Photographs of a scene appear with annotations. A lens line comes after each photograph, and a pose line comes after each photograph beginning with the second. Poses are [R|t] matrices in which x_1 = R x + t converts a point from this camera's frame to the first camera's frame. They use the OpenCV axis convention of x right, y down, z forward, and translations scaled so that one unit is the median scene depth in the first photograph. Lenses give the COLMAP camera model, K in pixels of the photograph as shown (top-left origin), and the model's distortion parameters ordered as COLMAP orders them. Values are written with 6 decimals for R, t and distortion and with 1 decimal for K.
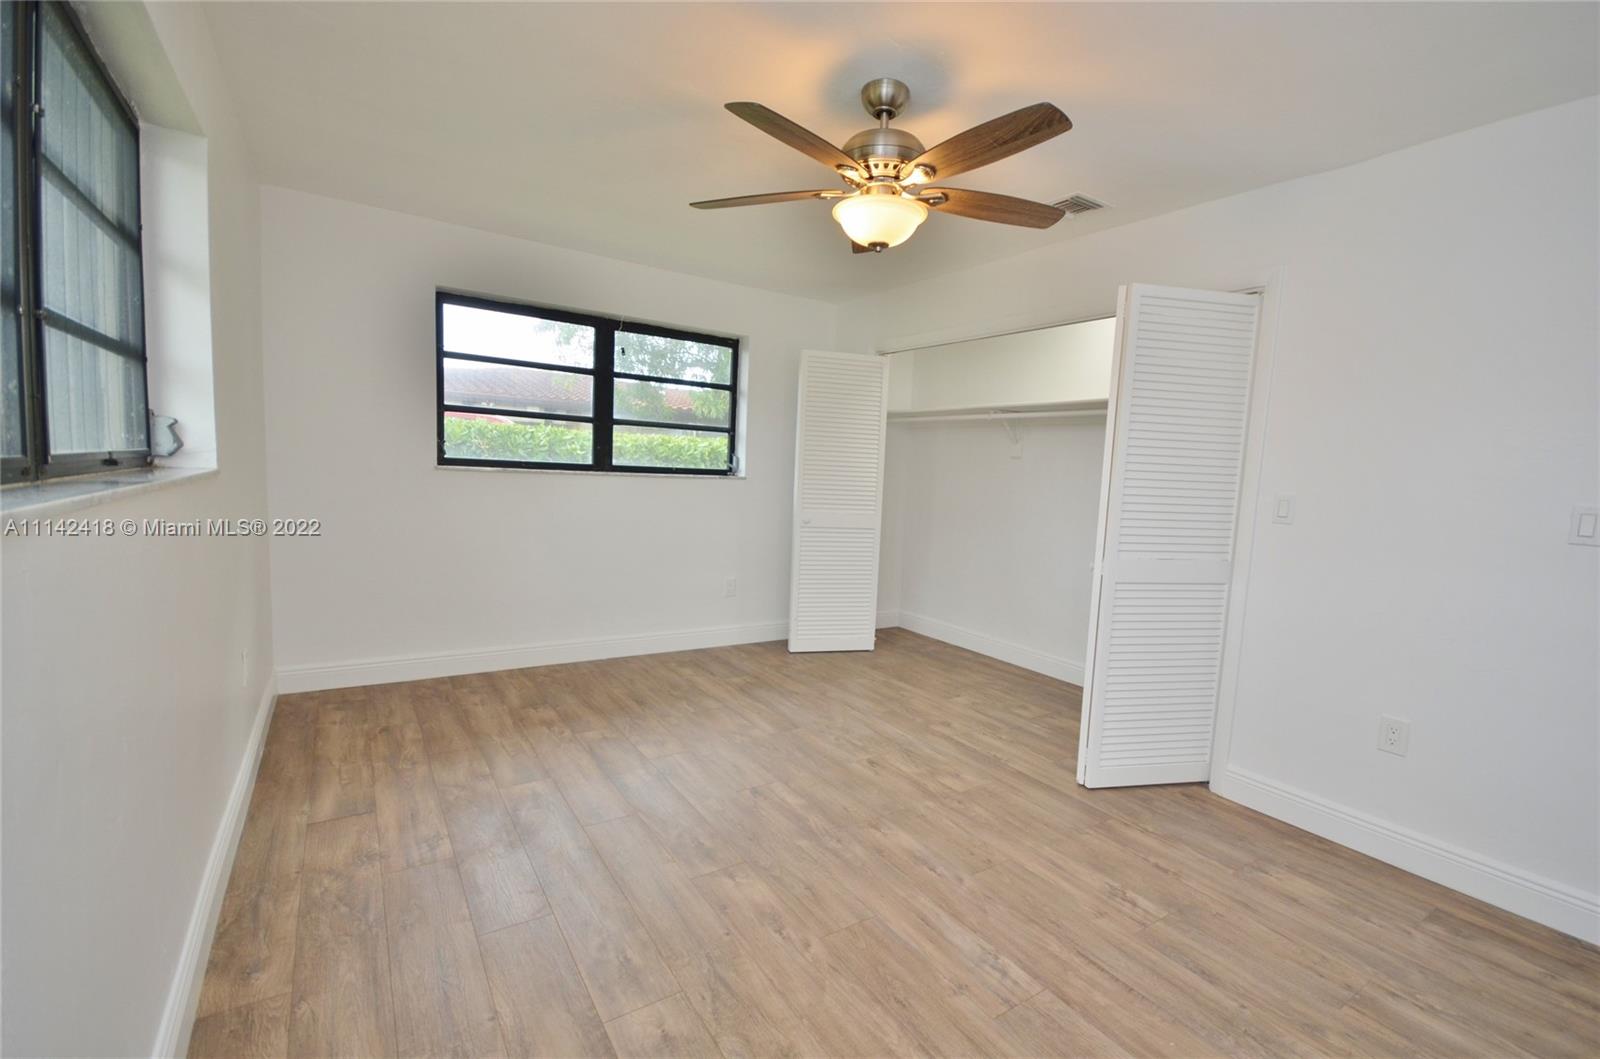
lens RADIAL K [[693.0, 0, 813.2], [0, 693.0, 527.1], [0, 0, 1]] dist [0.001062, -0.007362]
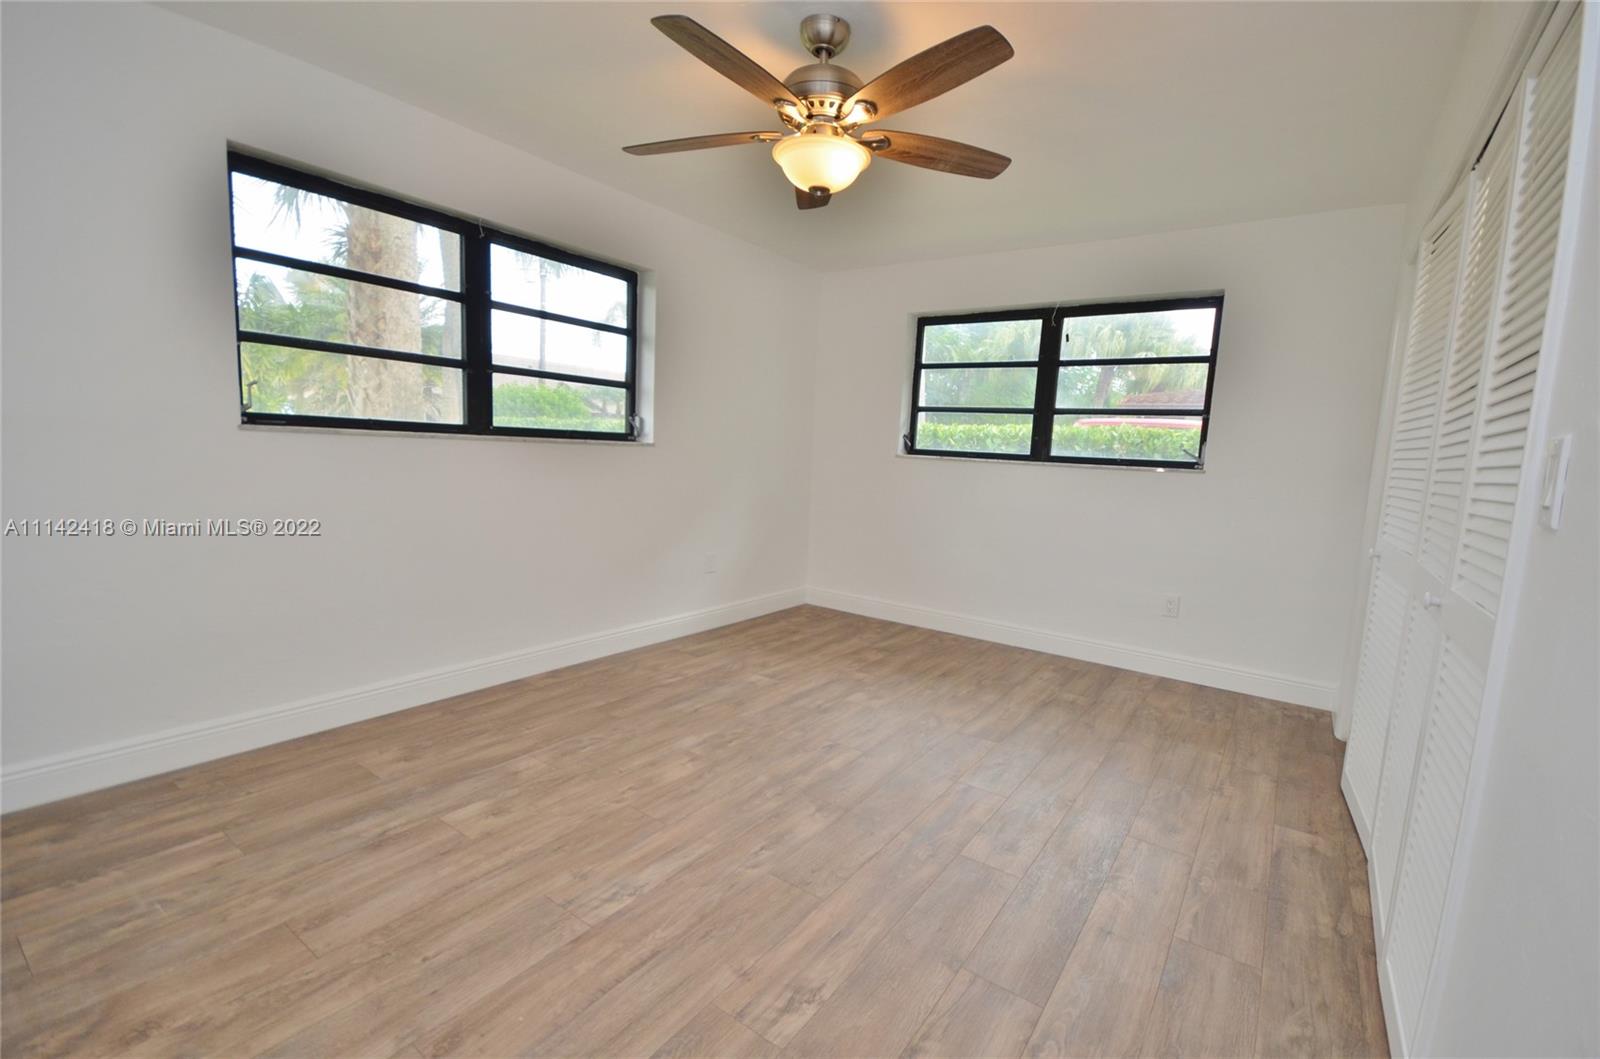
lens RADIAL K [[693.0, 0, 820.2], [0, 693.0, 525.7], [0, 0, 1]] dist [0.001062, -0.007362]
pose [[0.374279, 0.072221, -0.924500, 0.628546], [-0.109827, 0.993398, 0.033140, 0.016052], [0.920790, 0.089131, 0.379740, 0.415503]]
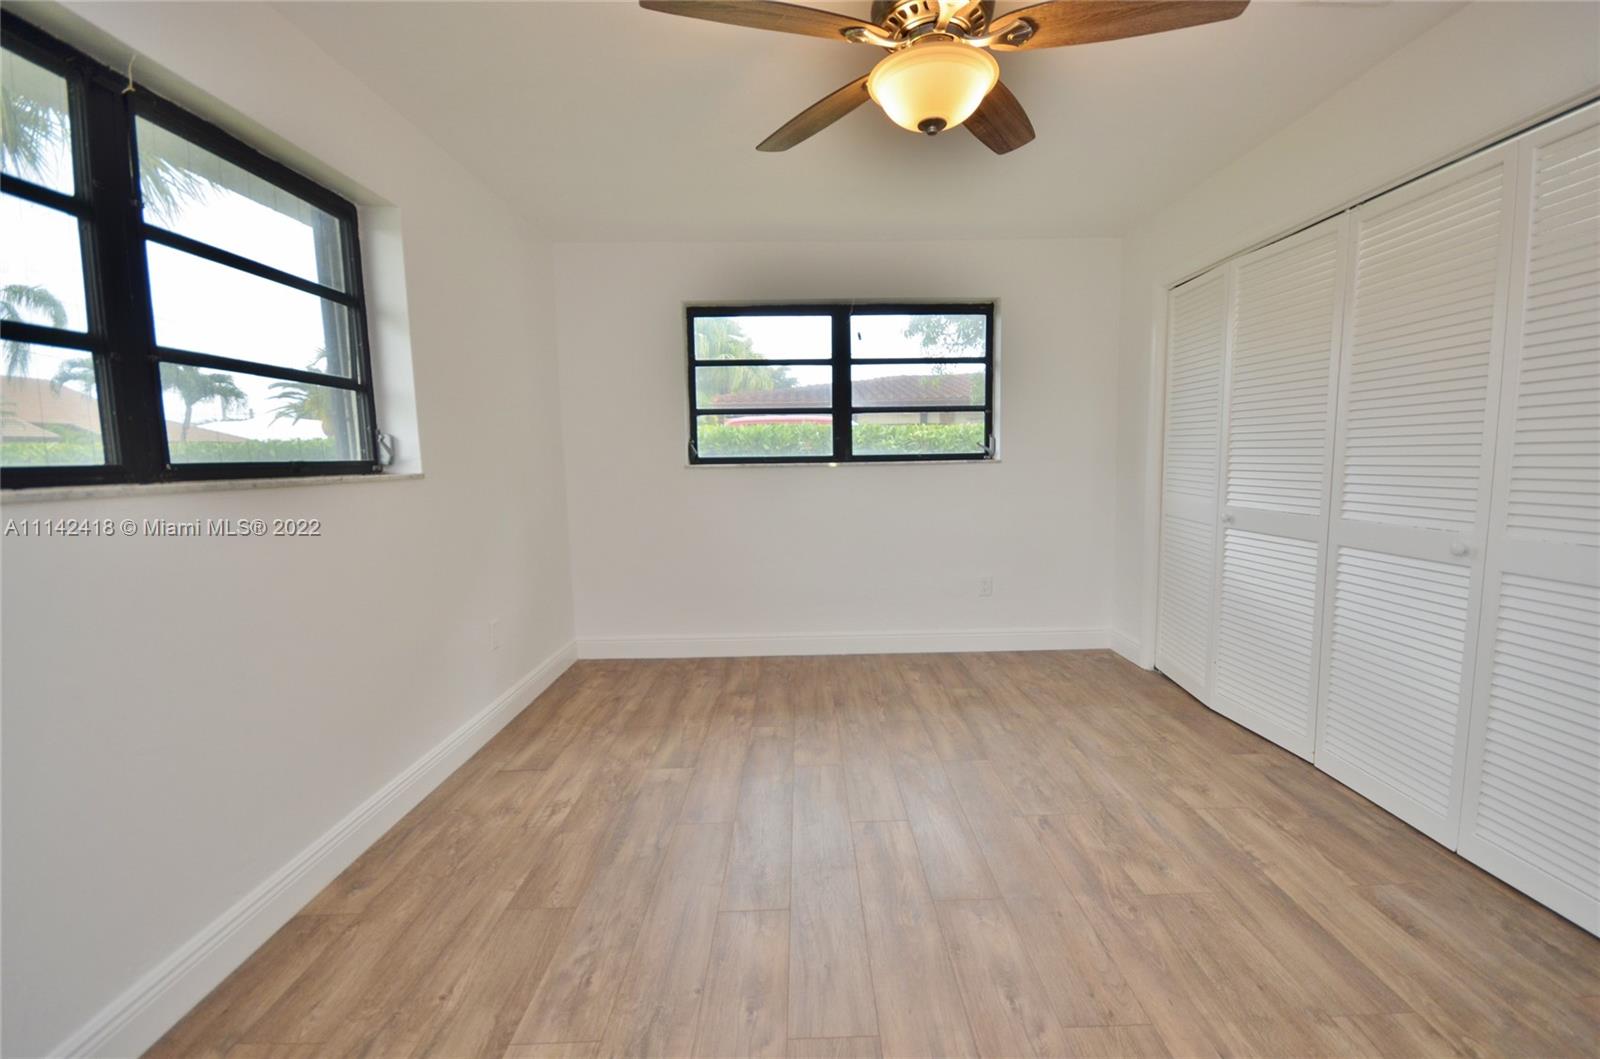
lens RADIAL K [[693.0, 0, 815.4], [0, 693.0, 528.5], [0, 0, 1]] dist [0.001062, -0.007362]
pose [[0.842140, -0.007714, -0.539203, 0.235163], [0.011652, 0.999925, 0.003893, 0.010613], [0.539133, -0.009561, 0.842167, 0.191020]]
